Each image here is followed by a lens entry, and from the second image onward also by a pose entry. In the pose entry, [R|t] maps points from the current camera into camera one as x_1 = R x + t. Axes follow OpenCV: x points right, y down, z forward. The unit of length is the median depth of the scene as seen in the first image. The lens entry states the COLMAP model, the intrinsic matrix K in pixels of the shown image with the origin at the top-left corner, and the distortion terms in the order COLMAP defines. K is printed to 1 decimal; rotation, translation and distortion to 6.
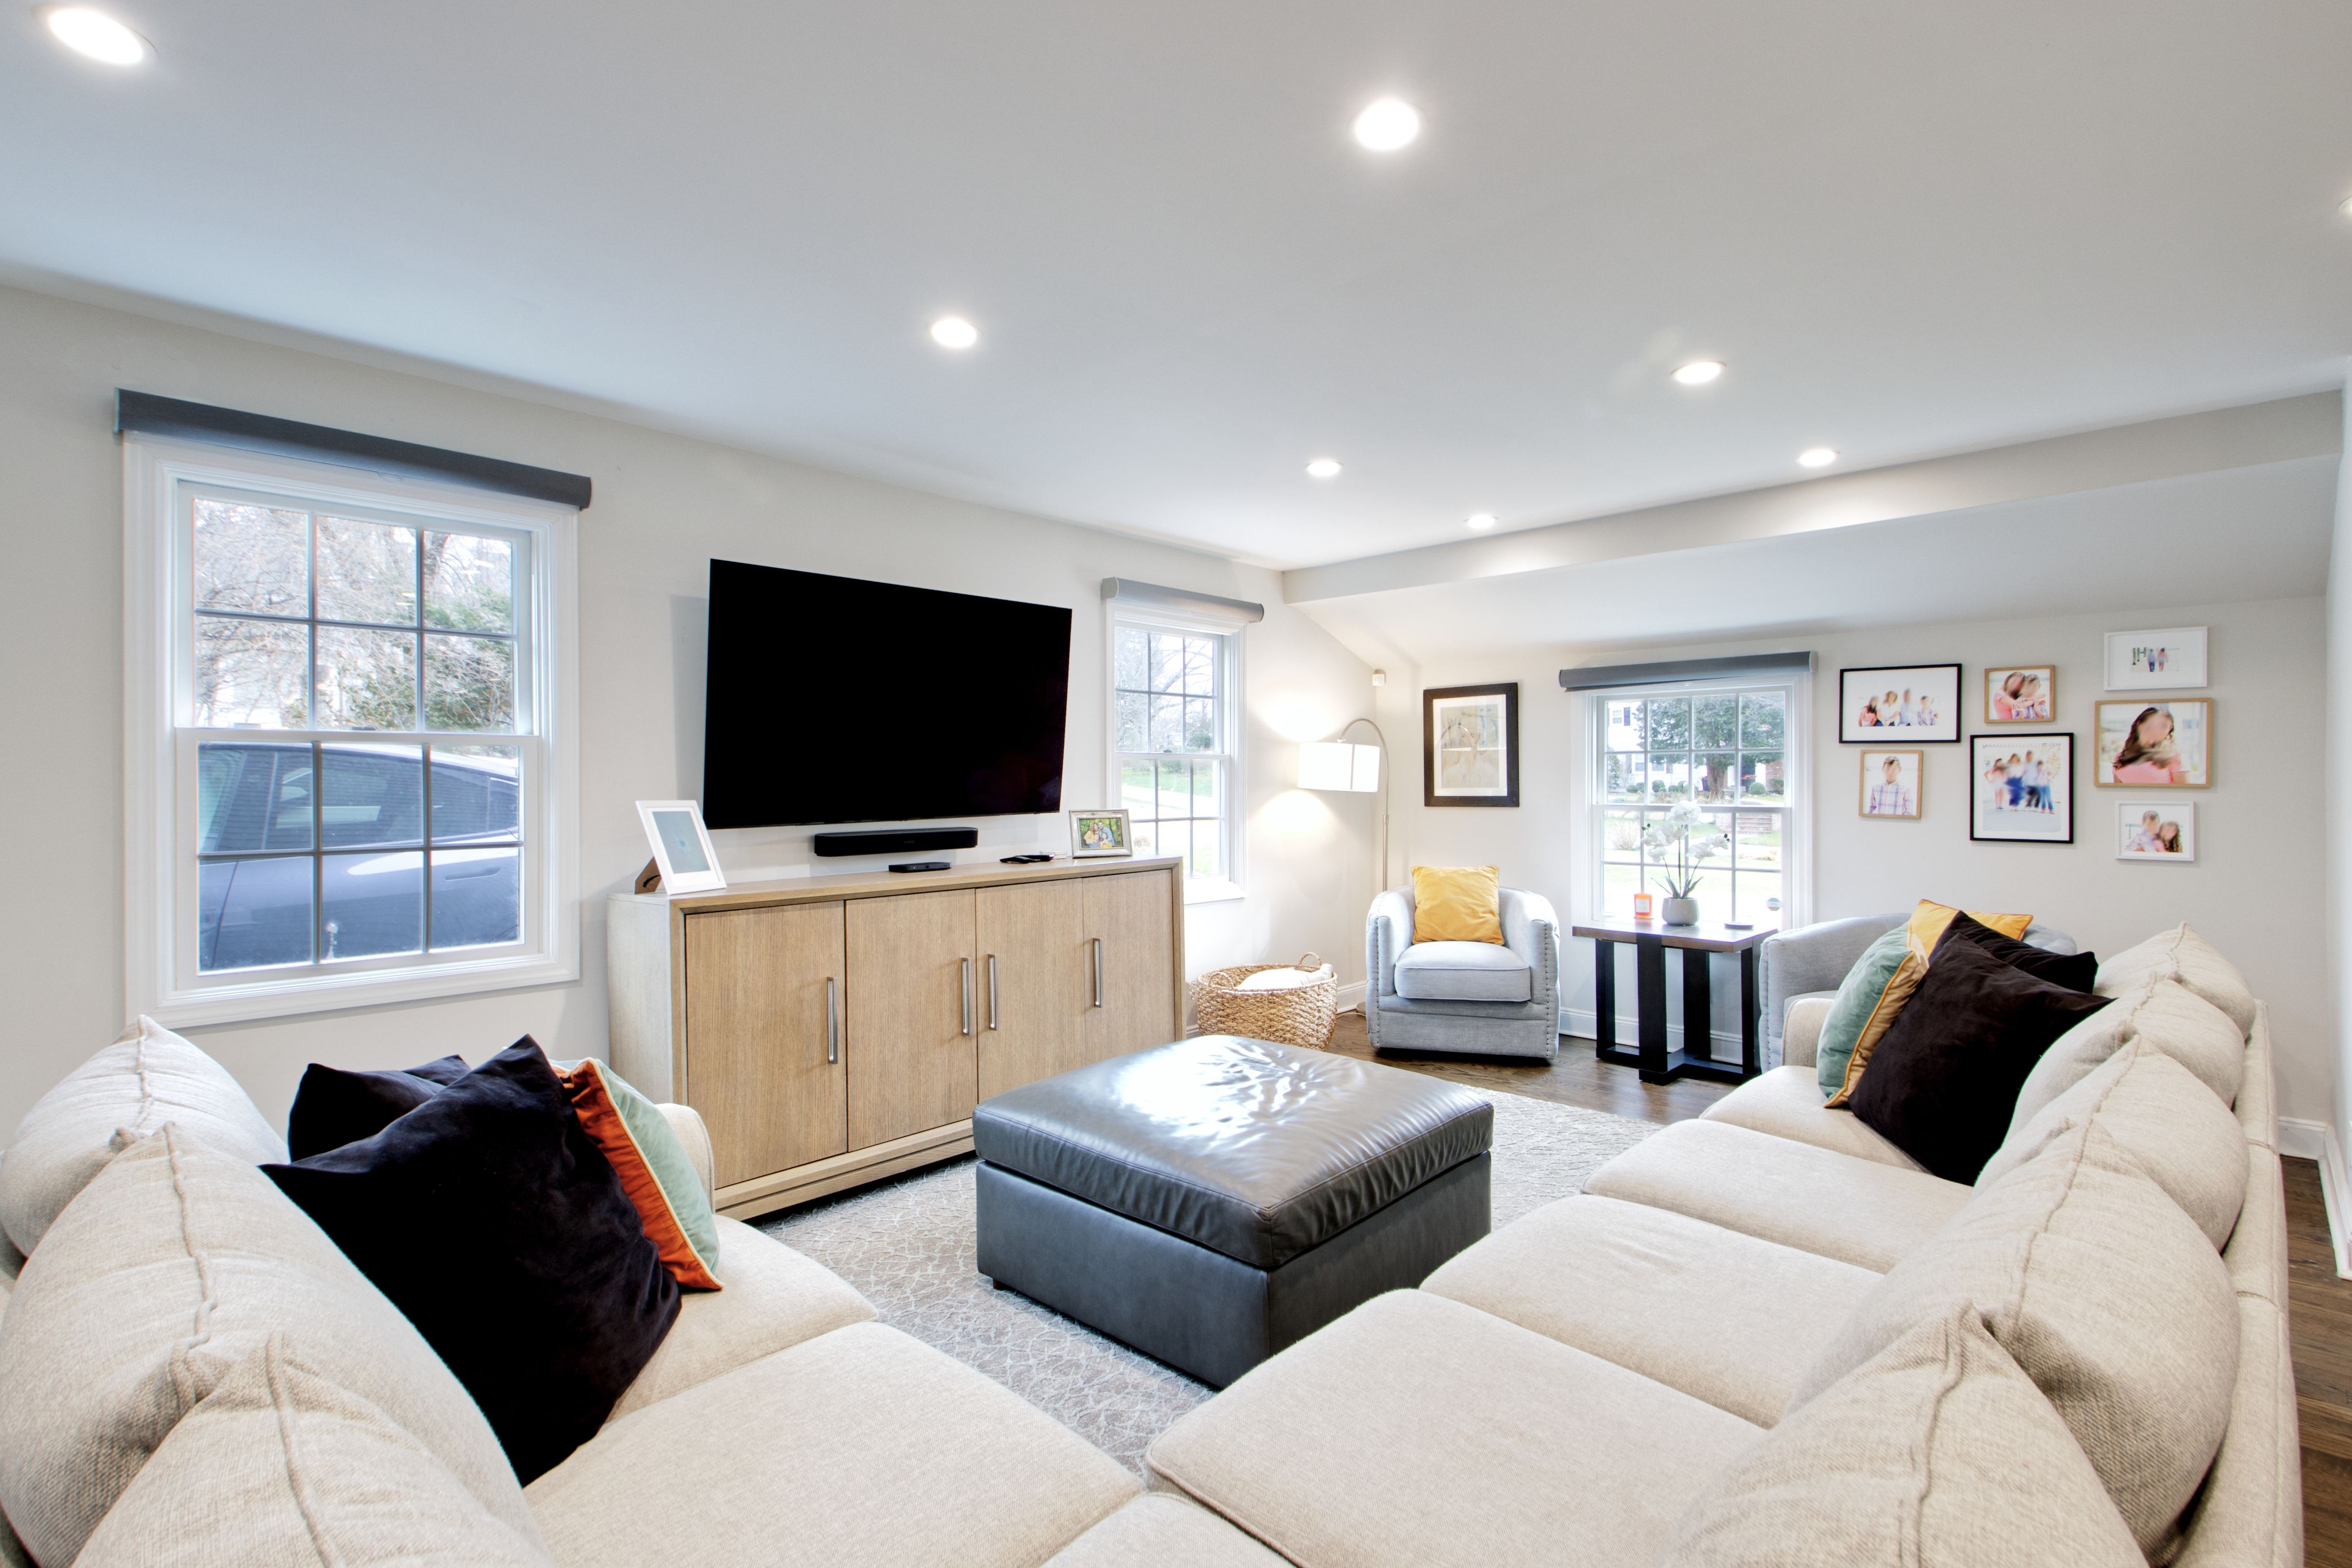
lens RADIAL K [[1107.2, 0, 1179.6], [0, 1107.2, 777.4], [0, 0, 1]] dist [0.049678, -0.028062]
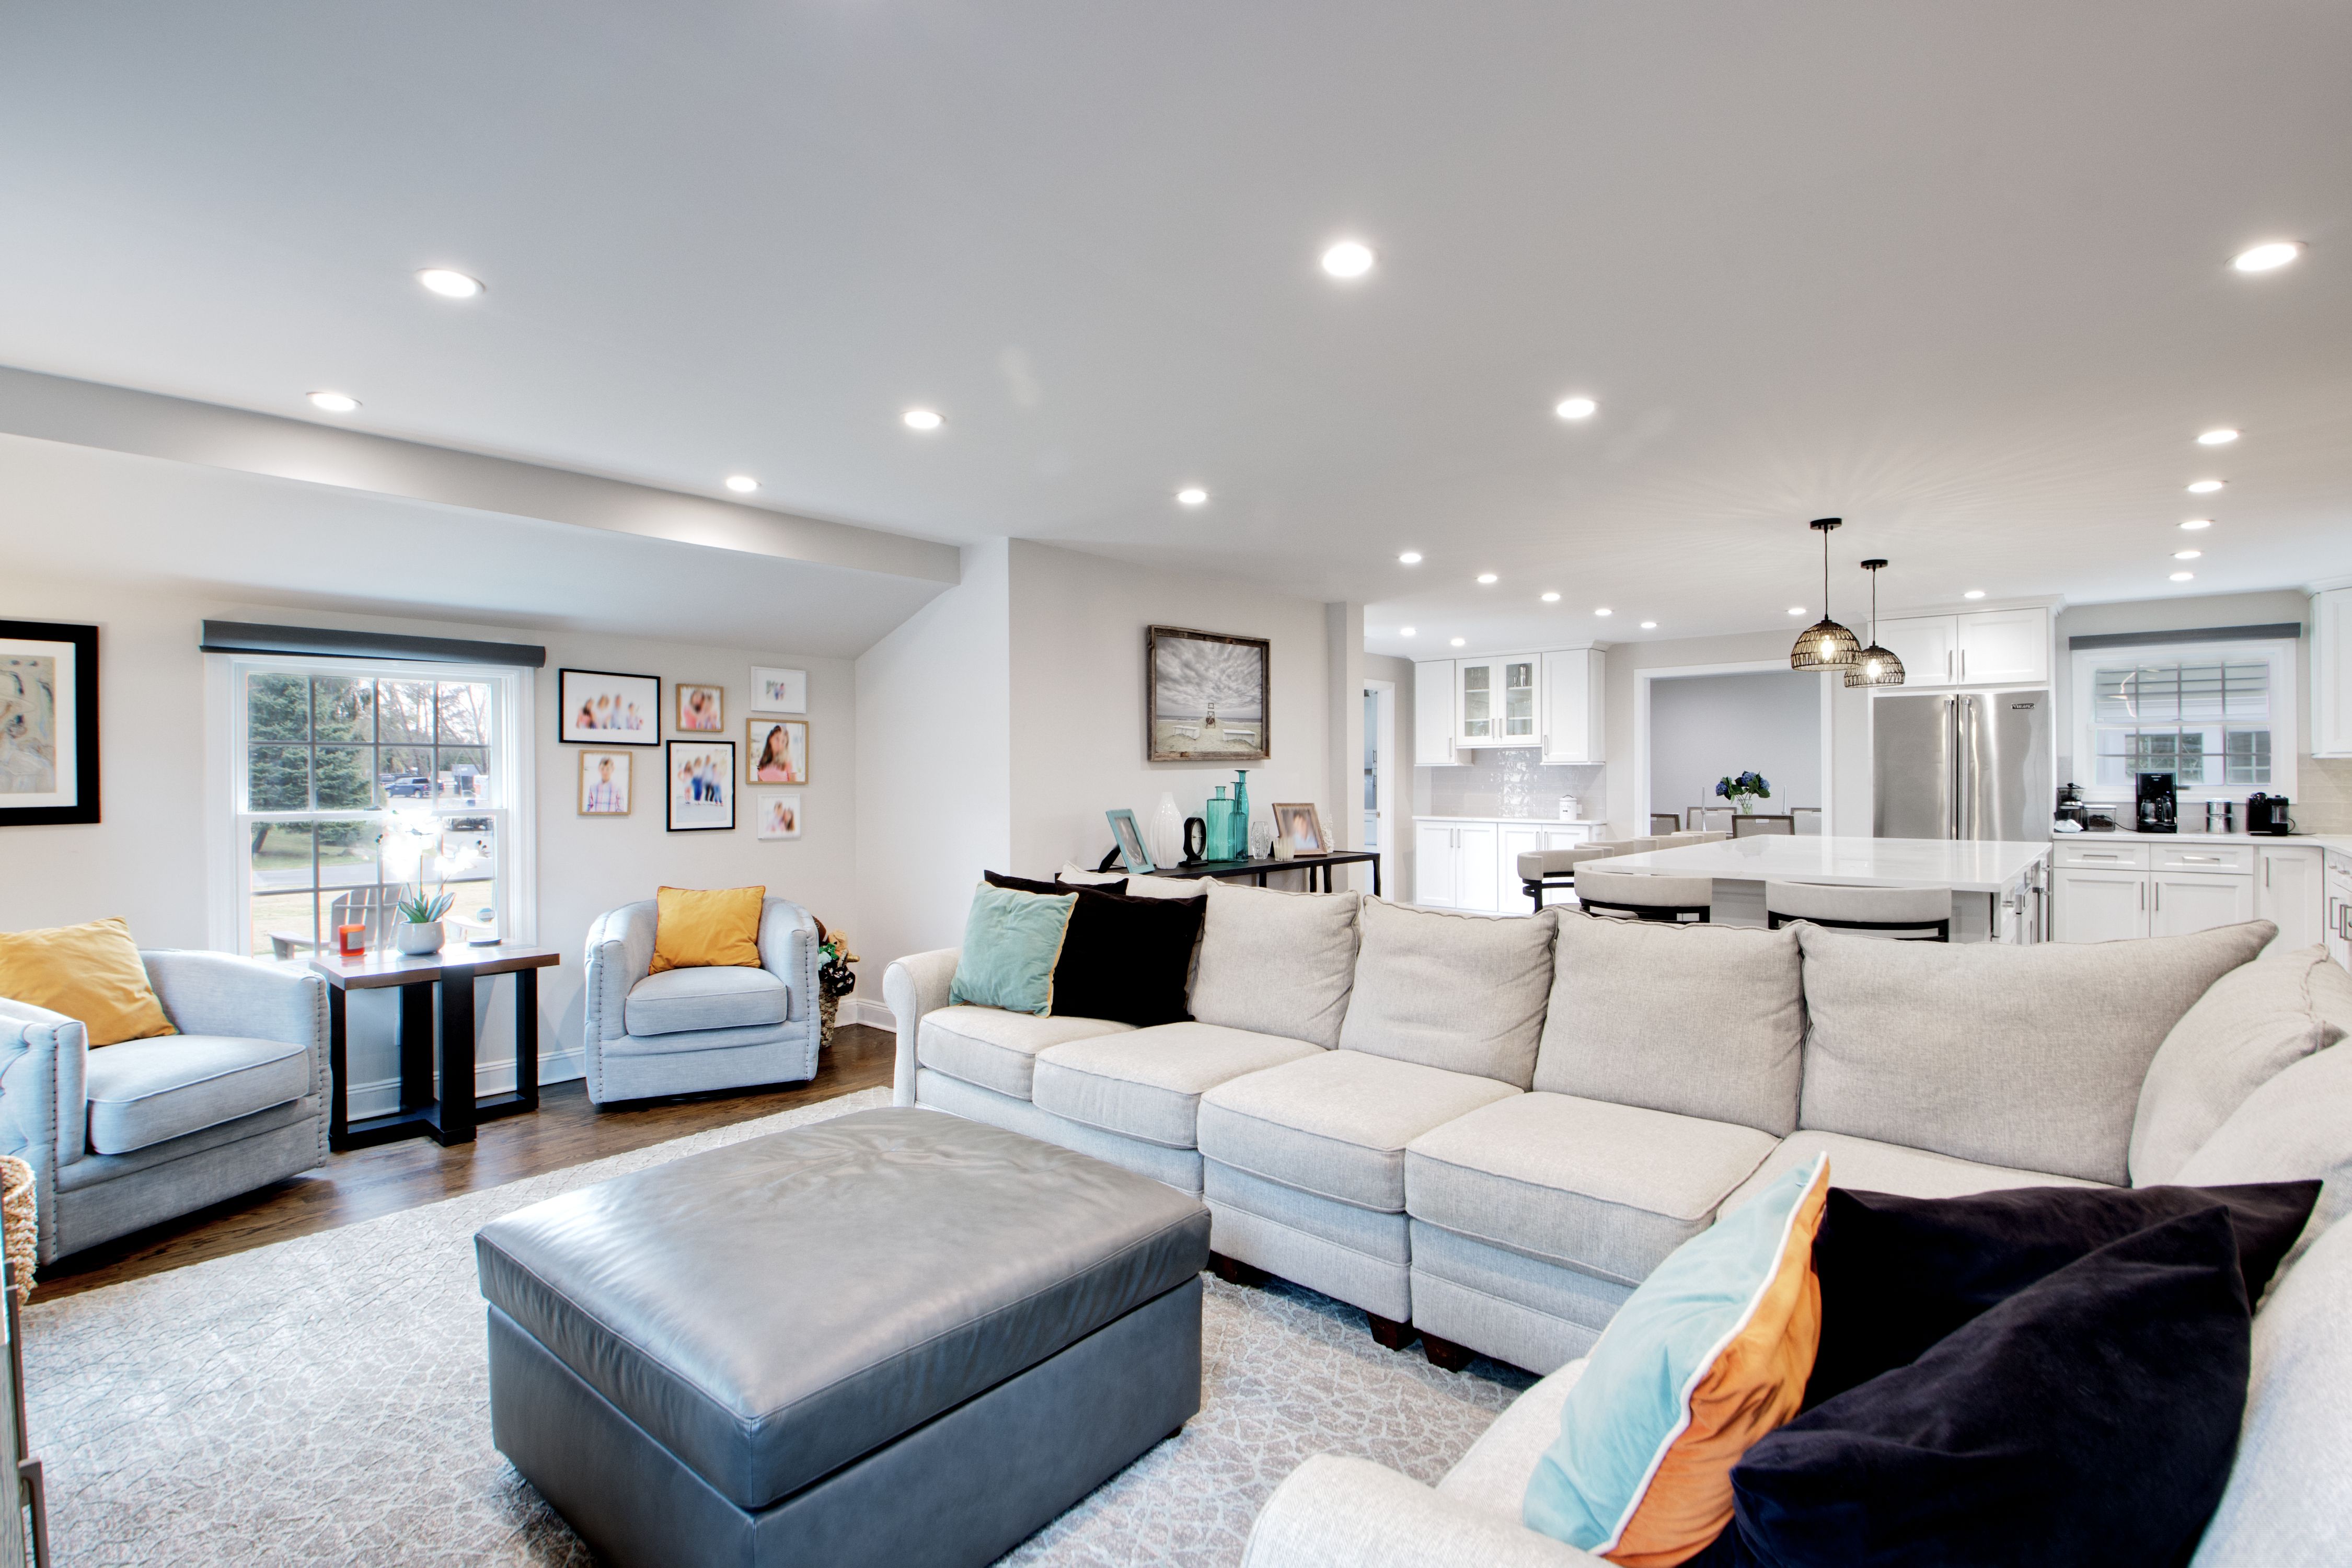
lens RADIAL K [[1092.7, 0, 1176.0], [0, 1092.7, 784.0], [0, 0, 1]] dist [-0.002886, -0.000918]
pose [[-0.041418, -0.004091, 0.999134, -0.448015], [0.001825, 0.999990, 0.004171, 0.003639], [-0.999140, 0.001997, -0.041410, 0.540036]]
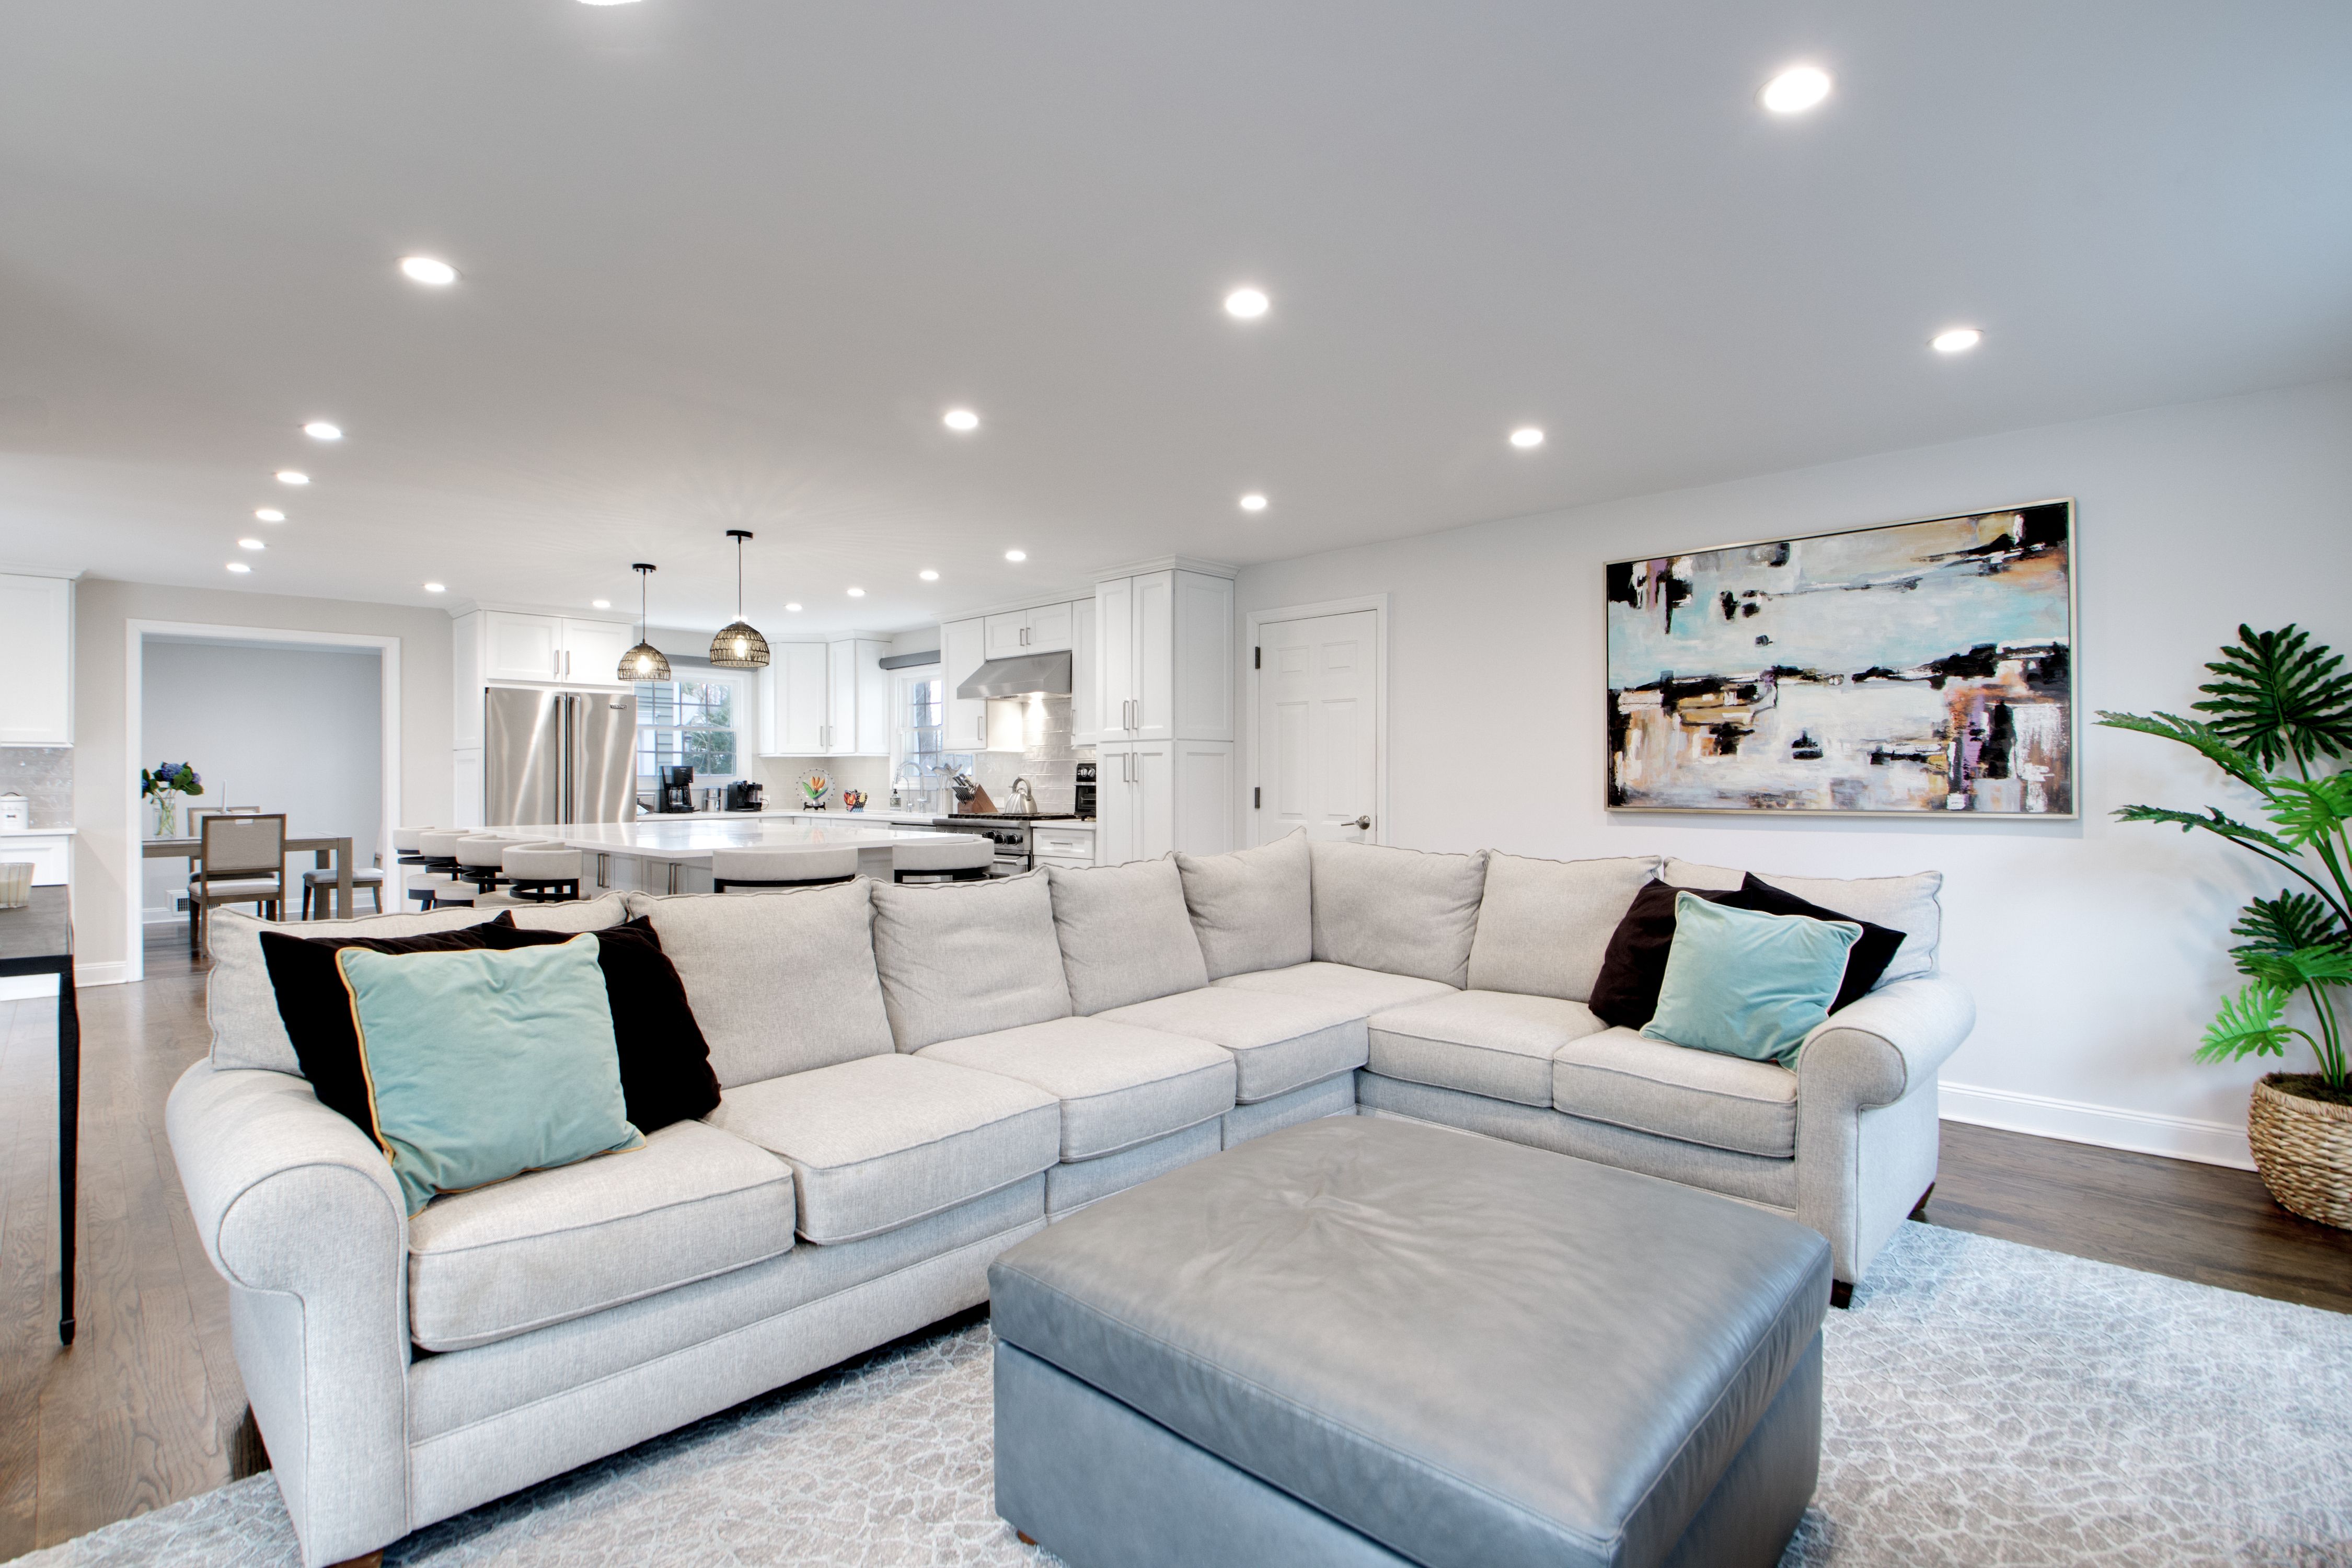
lens RADIAL K [[1105.3, 0, 1176.4], [0, 1105.3, 777.3], [0, 0, 1]] dist [0.016996, -0.027998]
pose [[-0.999879, 0.003621, 0.015123, 0.102242], [0.003623, 0.999993, 0.000102, 0.020644], [-0.015123, 0.000156, -0.999886, 1.057579]]
